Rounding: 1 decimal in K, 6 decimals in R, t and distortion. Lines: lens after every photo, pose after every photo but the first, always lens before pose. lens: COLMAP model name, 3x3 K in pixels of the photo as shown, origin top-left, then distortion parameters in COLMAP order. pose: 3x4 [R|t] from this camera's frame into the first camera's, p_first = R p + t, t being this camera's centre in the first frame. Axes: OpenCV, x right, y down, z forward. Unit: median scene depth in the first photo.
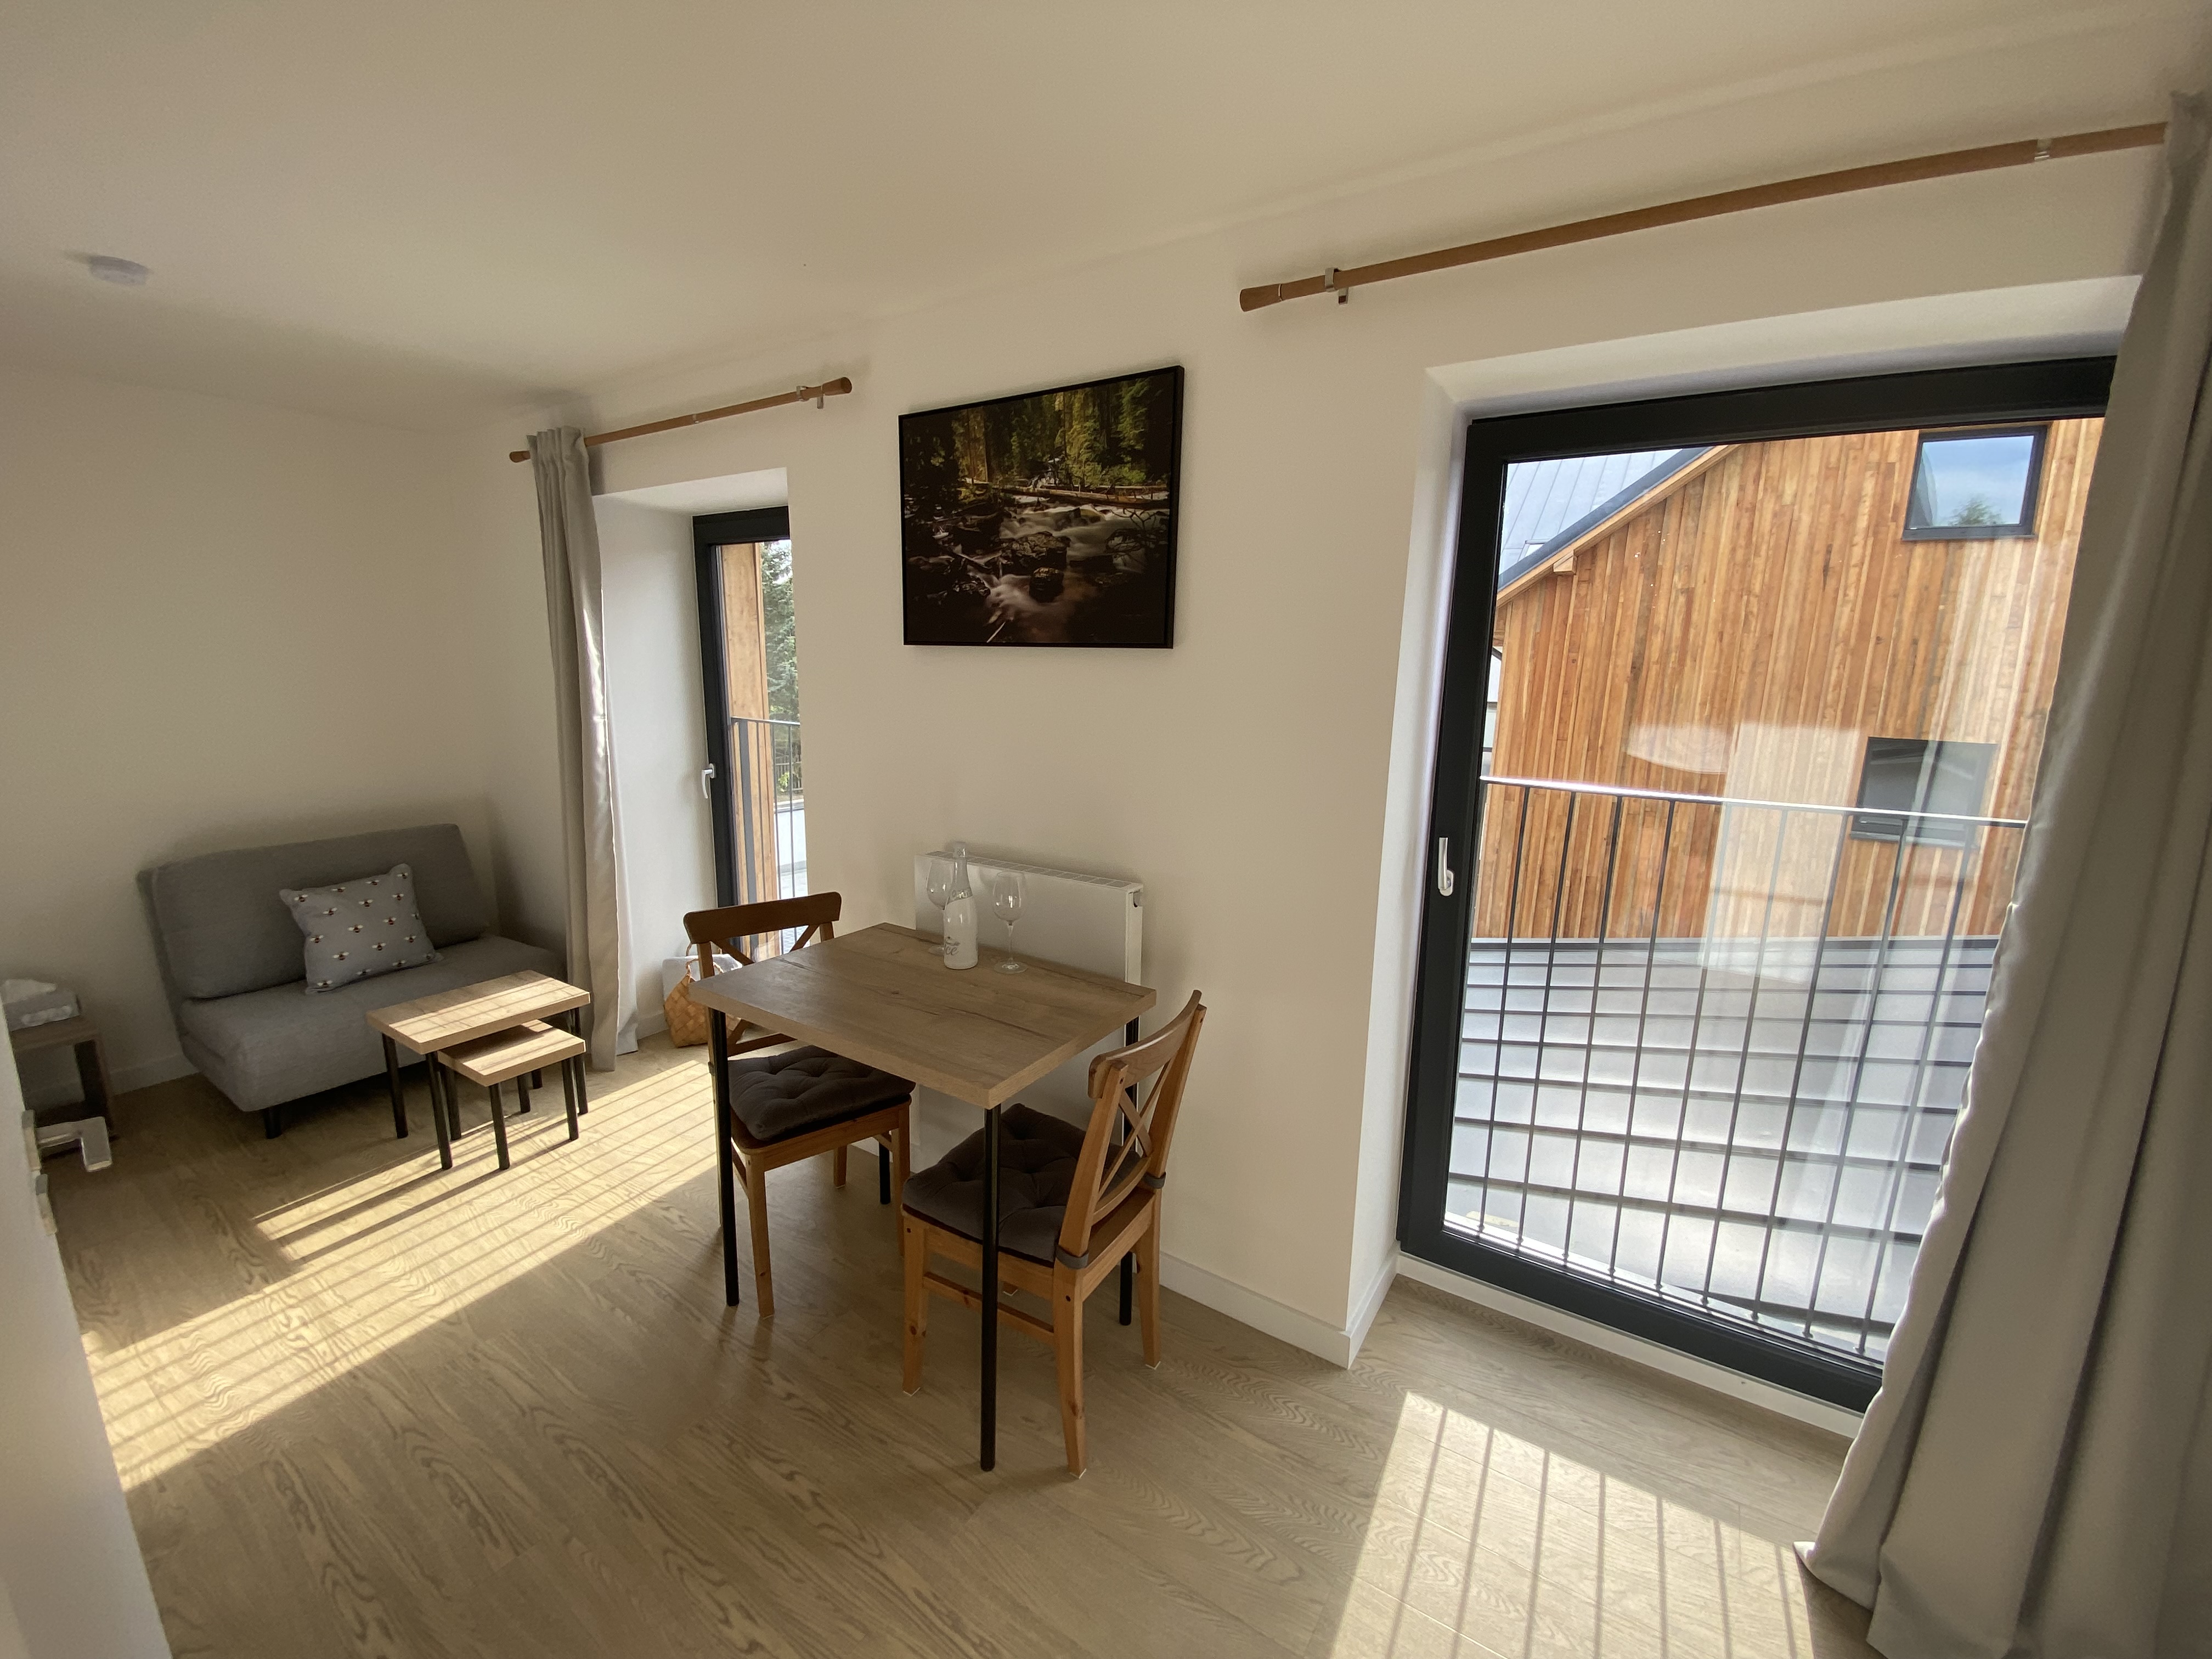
lens RADIAL K [[887.9, 0, 1106.0], [0, 887.9, 829.5], [0, 0, 1]] dist [-0.000169, -0.000067]
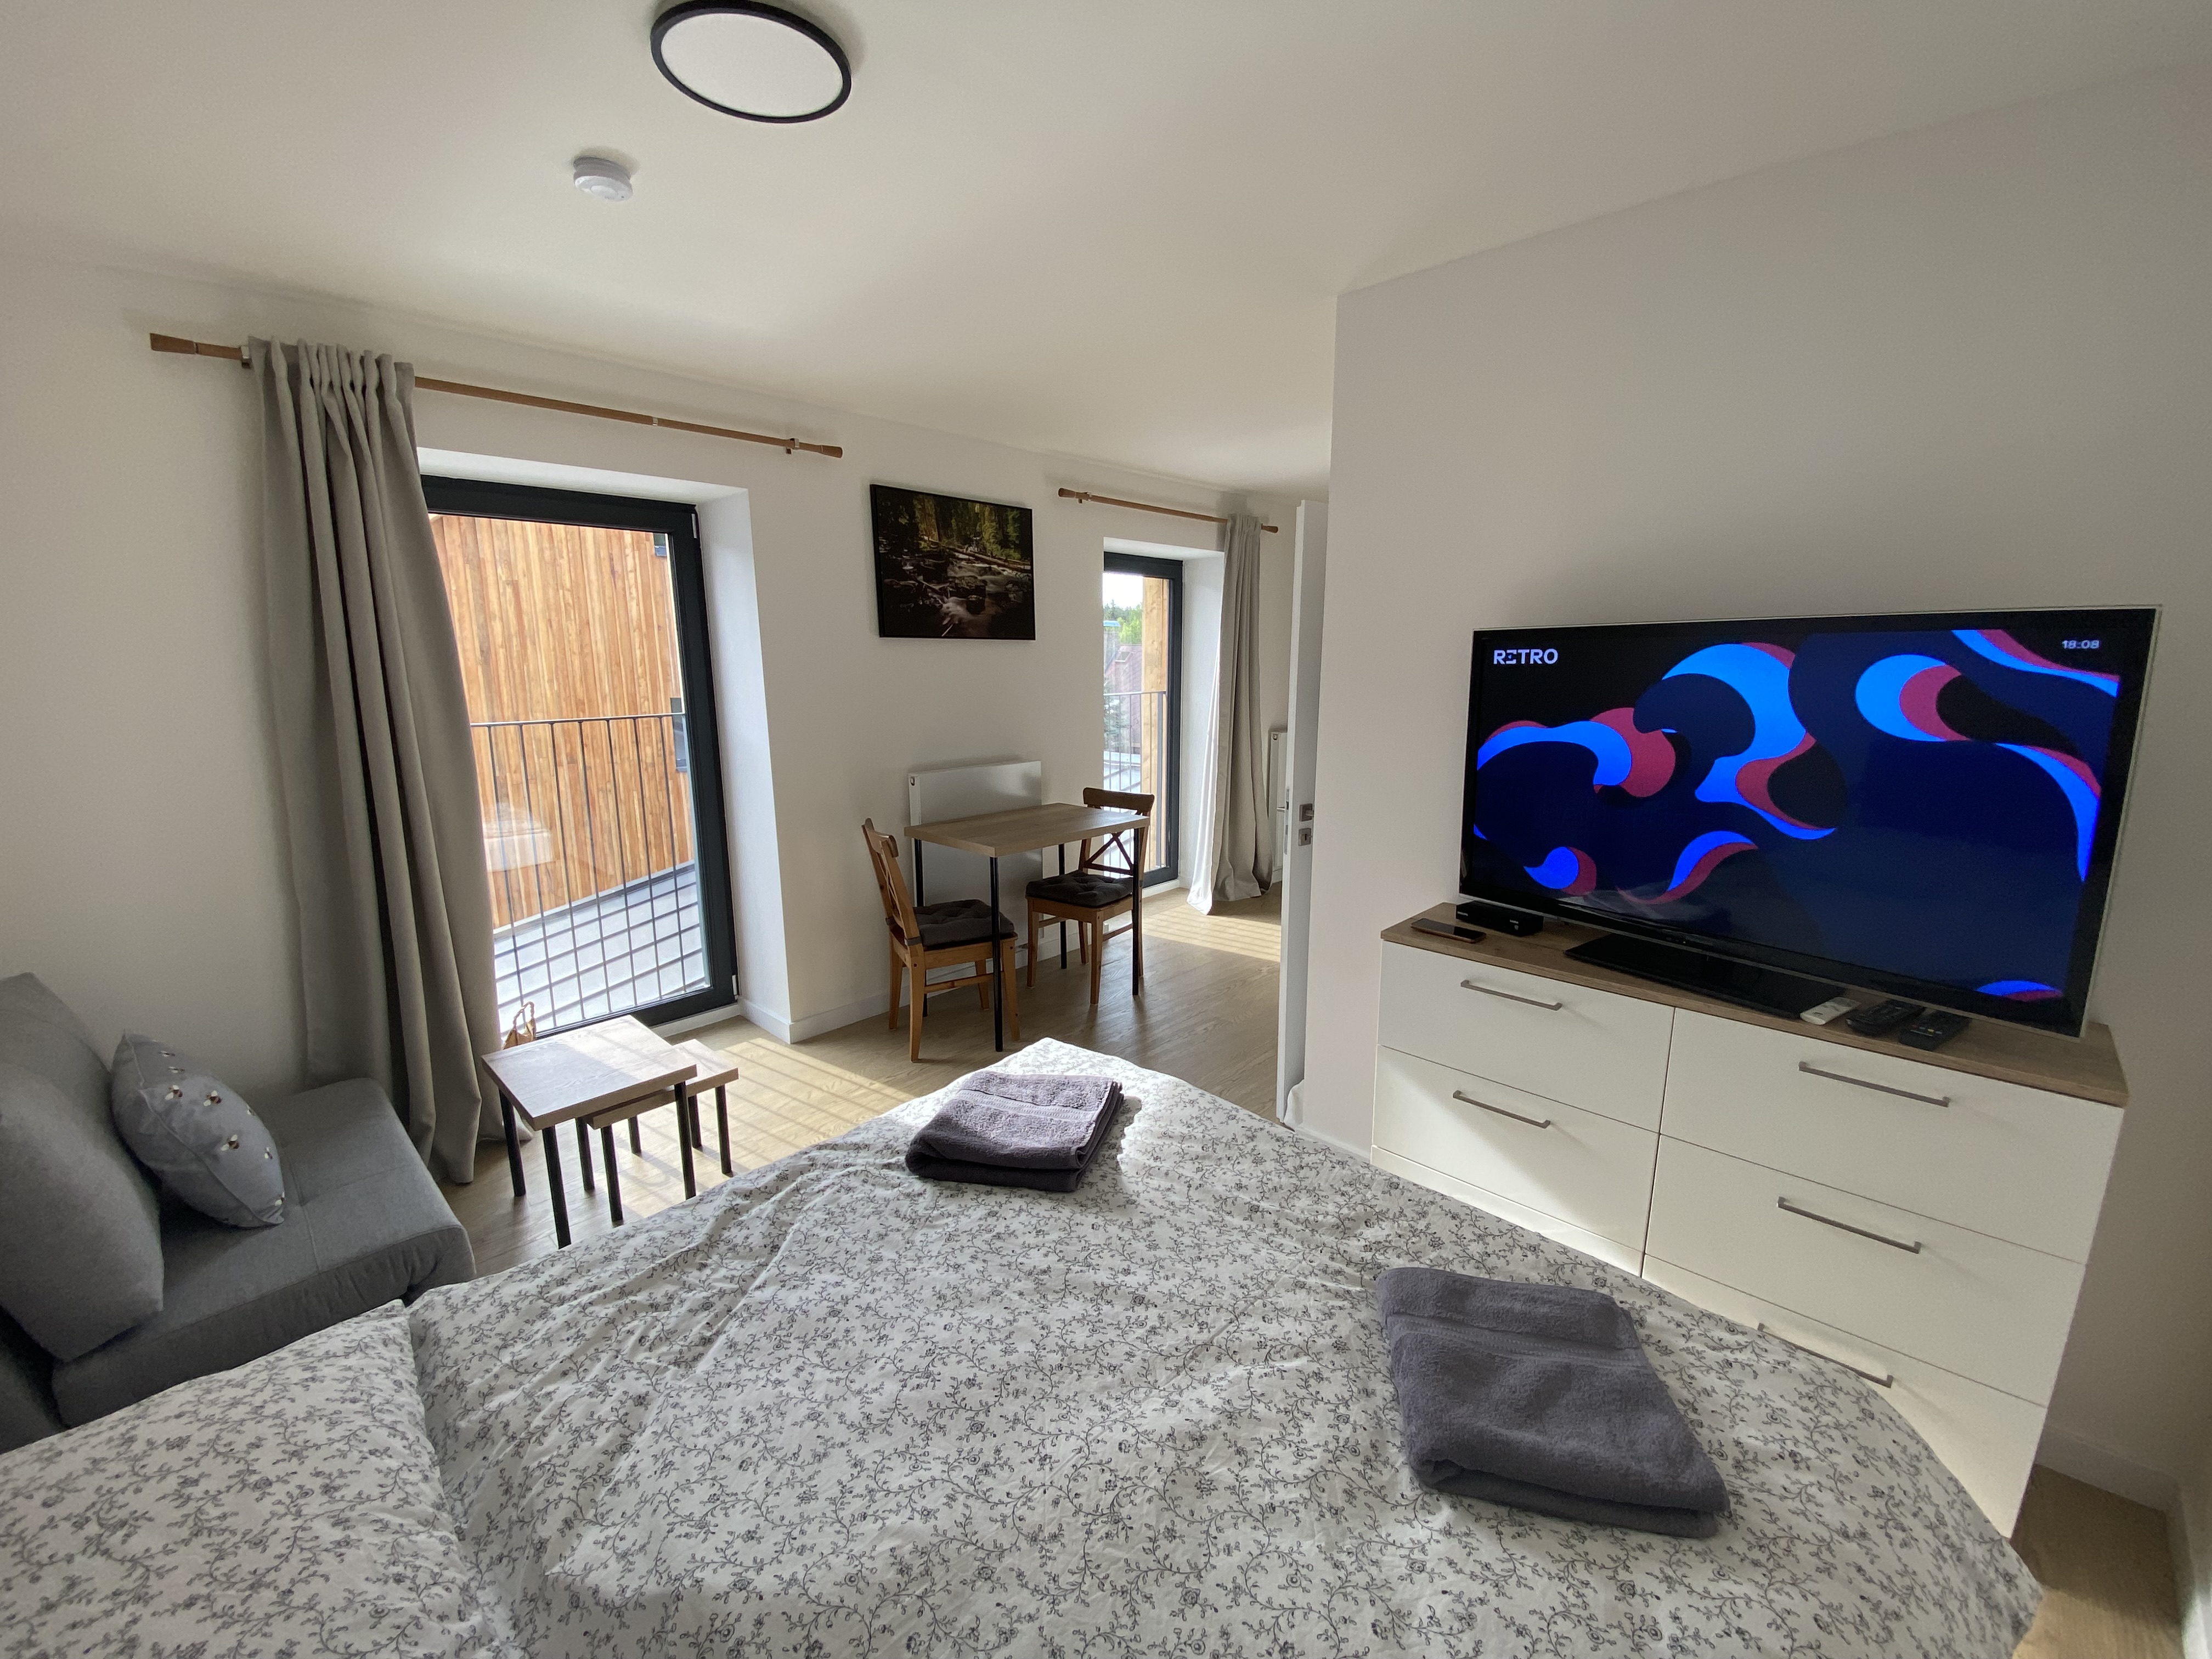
lens RADIAL K [[887.9, 0, 1106.0], [0, 887.9, 829.5], [0, 0, 1]] dist [-0.000169, -0.000067]
pose [[0.179093, -0.208519, 0.961481, -1.820151], [0.190870, 0.966077, 0.173963, -0.092767], [-0.965140, 0.152362, 0.212818, 0.411080]]
